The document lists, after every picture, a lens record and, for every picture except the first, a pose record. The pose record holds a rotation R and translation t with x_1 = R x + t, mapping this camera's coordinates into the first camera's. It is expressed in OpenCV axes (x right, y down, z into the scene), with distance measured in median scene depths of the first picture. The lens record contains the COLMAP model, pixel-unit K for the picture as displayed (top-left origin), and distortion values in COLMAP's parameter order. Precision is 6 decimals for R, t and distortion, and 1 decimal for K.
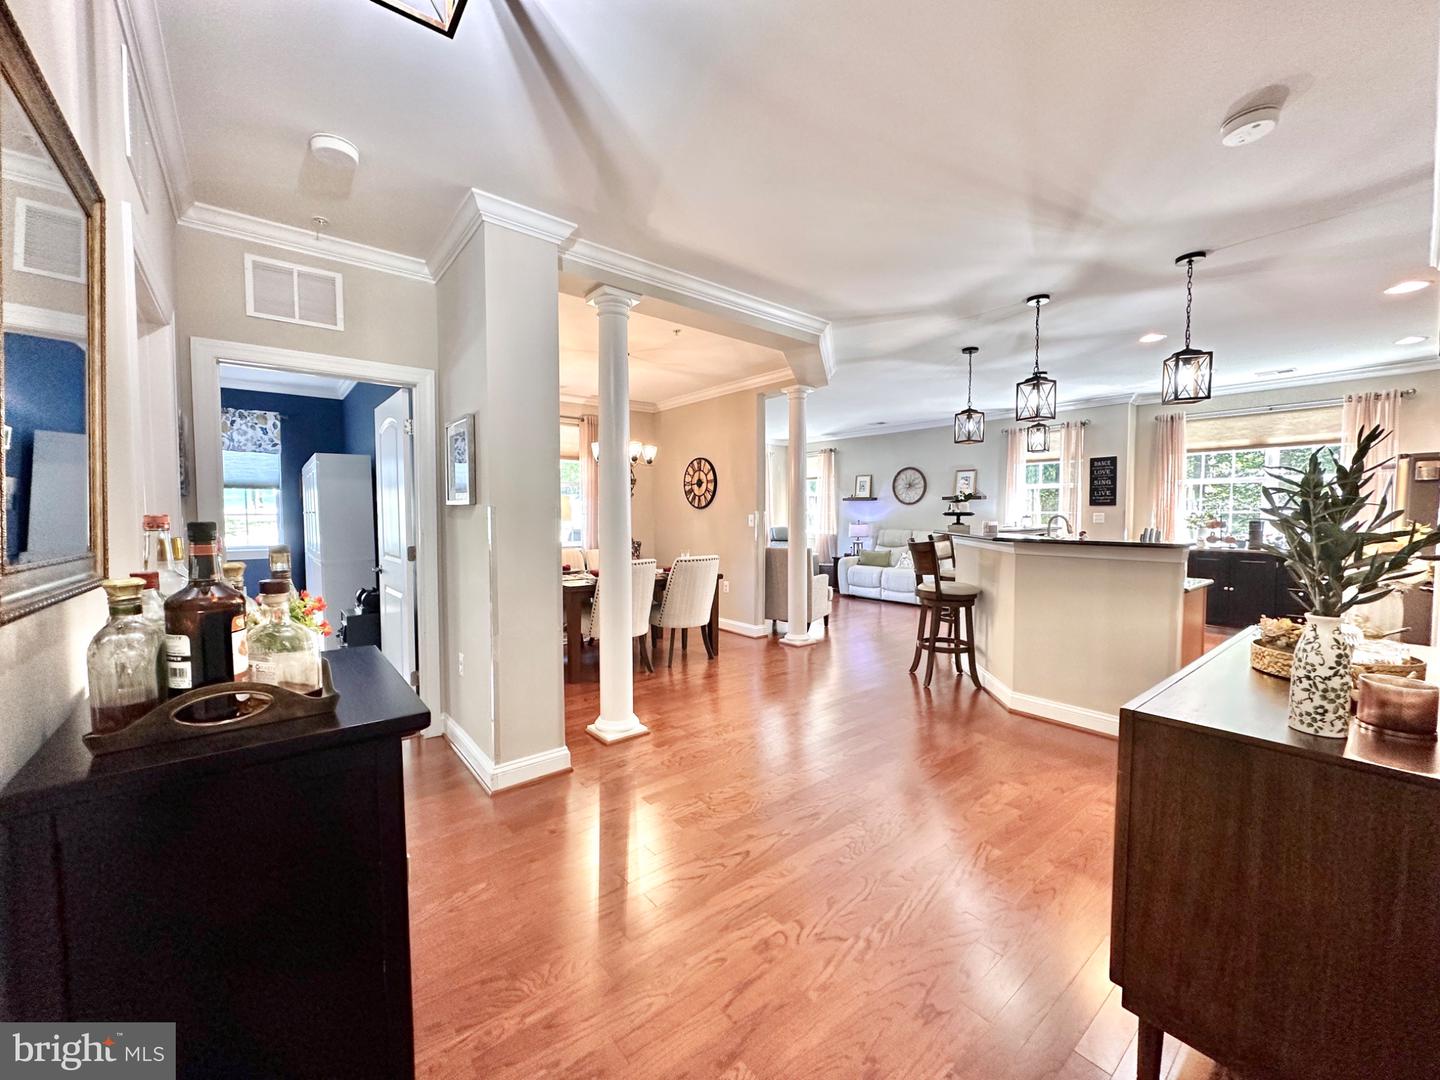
lens RADIAL K [[573.5, 0, 719.7], [0, 573.5, 538.9], [0, 0, 1]] dist [-0.002023, 0.000377]
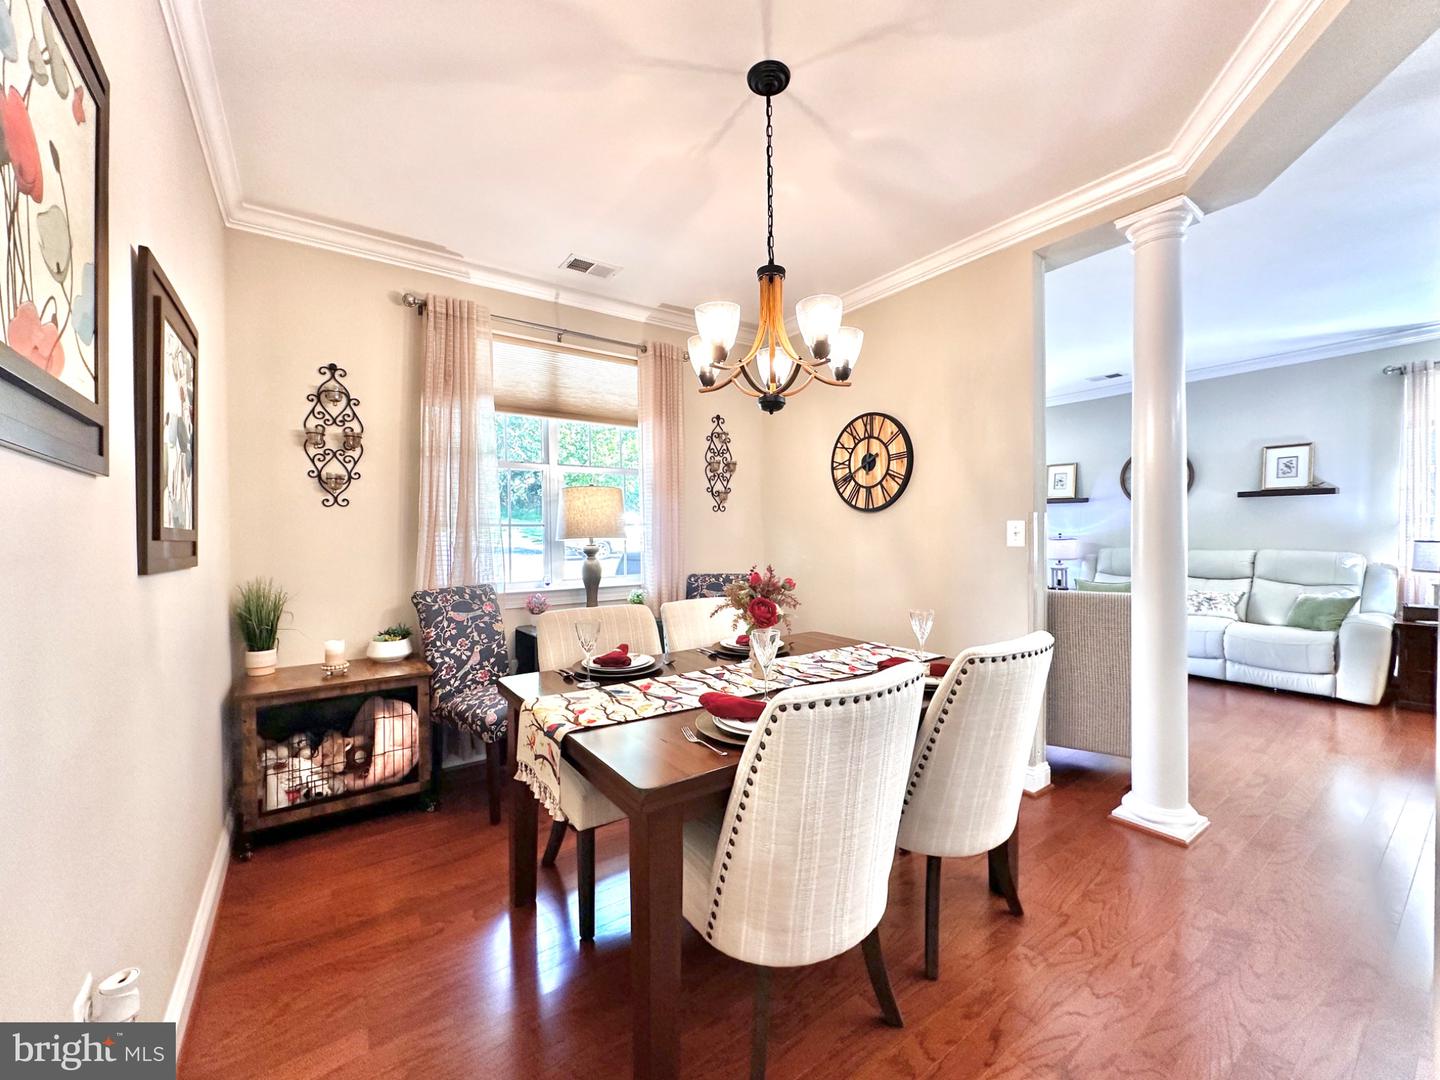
lens RADIAL K [[573.5, 0, 719.7], [0, 573.5, 538.9], [0, 0, 1]] dist [-0.002023, 0.000377]
pose [[0.997608, -0.008855, -0.068554, -0.135531], [0.006811, 0.999527, -0.029998, -0.014021], [0.068787, 0.029459, 0.997196, 0.482504]]
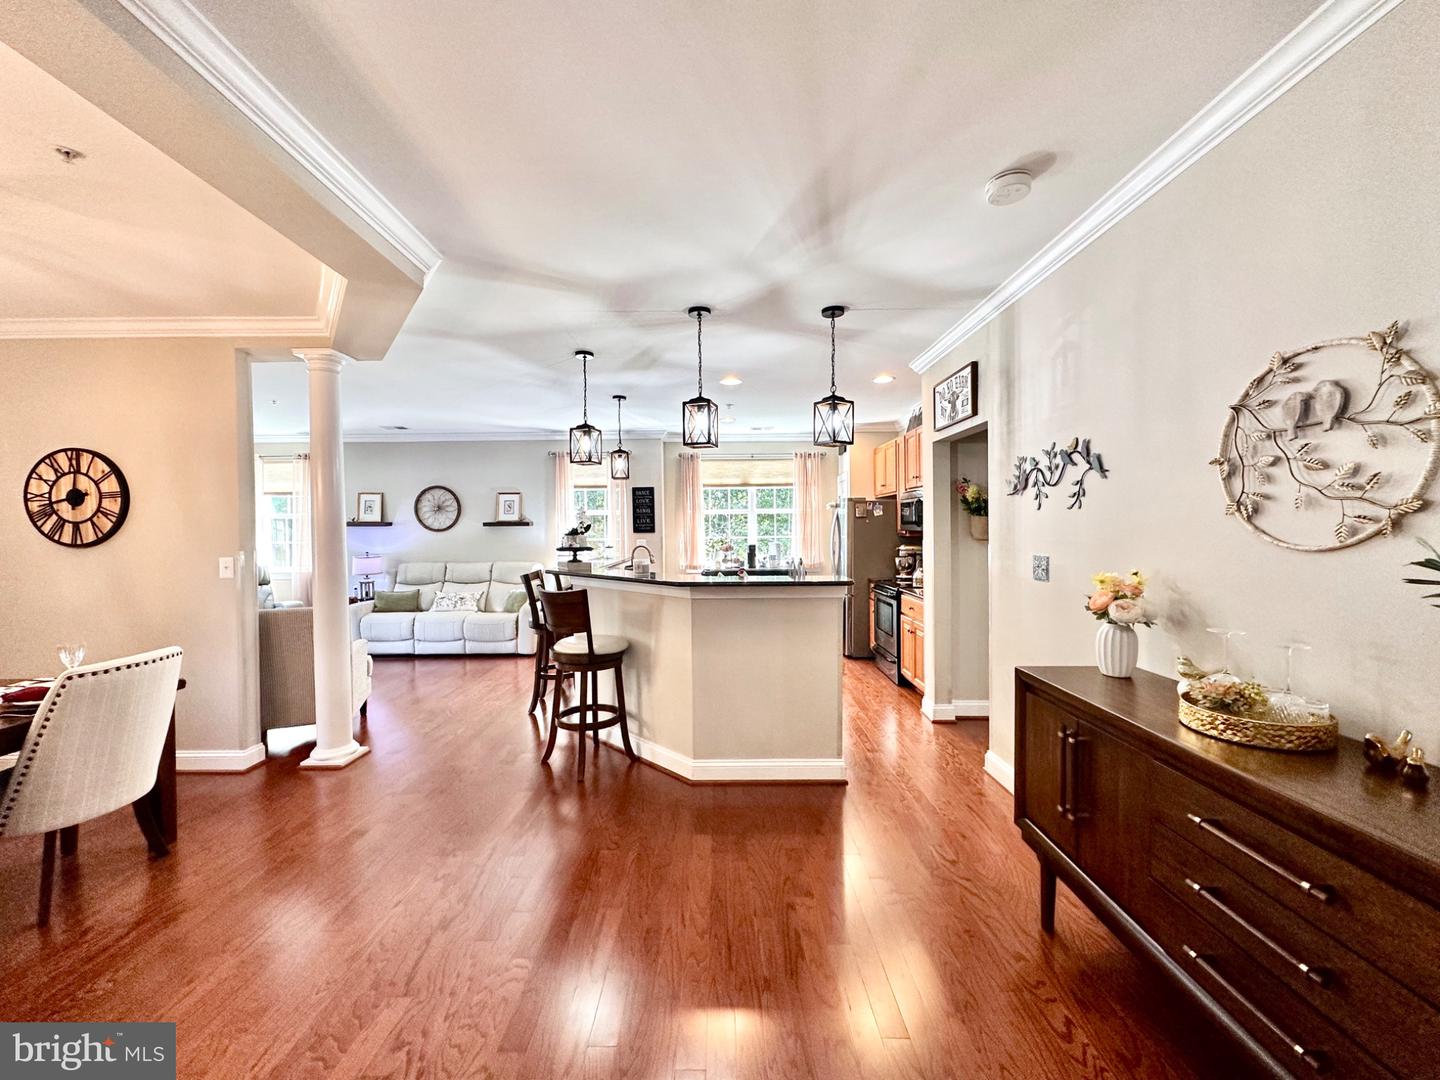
lens RADIAL K [[573.5, 0, 719.7], [0, 573.5, 538.9], [0, 0, 1]] dist [-0.002023, 0.000377]
pose [[0.632885, -0.018435, 0.774026, -0.068271], [0.044400, 0.998936, -0.012512, -0.028722], [-0.772971, 0.042285, 0.633030, 0.235485]]
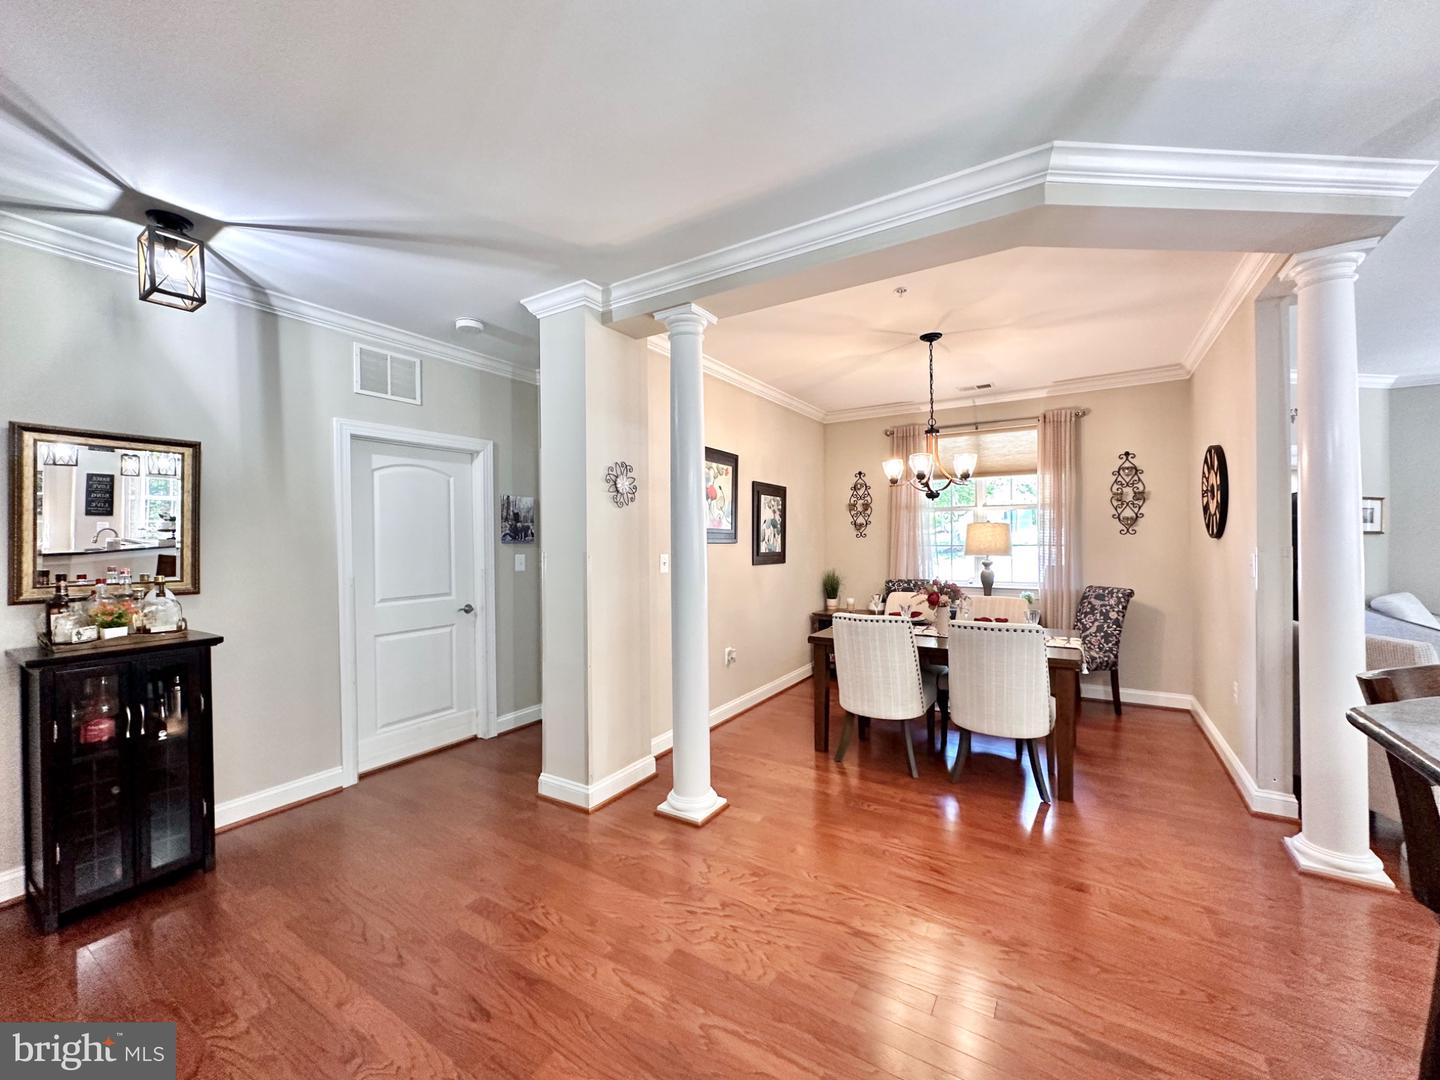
lens RADIAL K [[573.5, 0, 719.7], [0, 573.5, 538.9], [0, 0, 1]] dist [-0.002023, 0.000377]
pose [[0.317461, -0.002555, -0.948268, 0.336185], [-0.029710, 0.999479, -0.012639, -0.031724], [0.947806, 0.032186, 0.317219, 0.384128]]
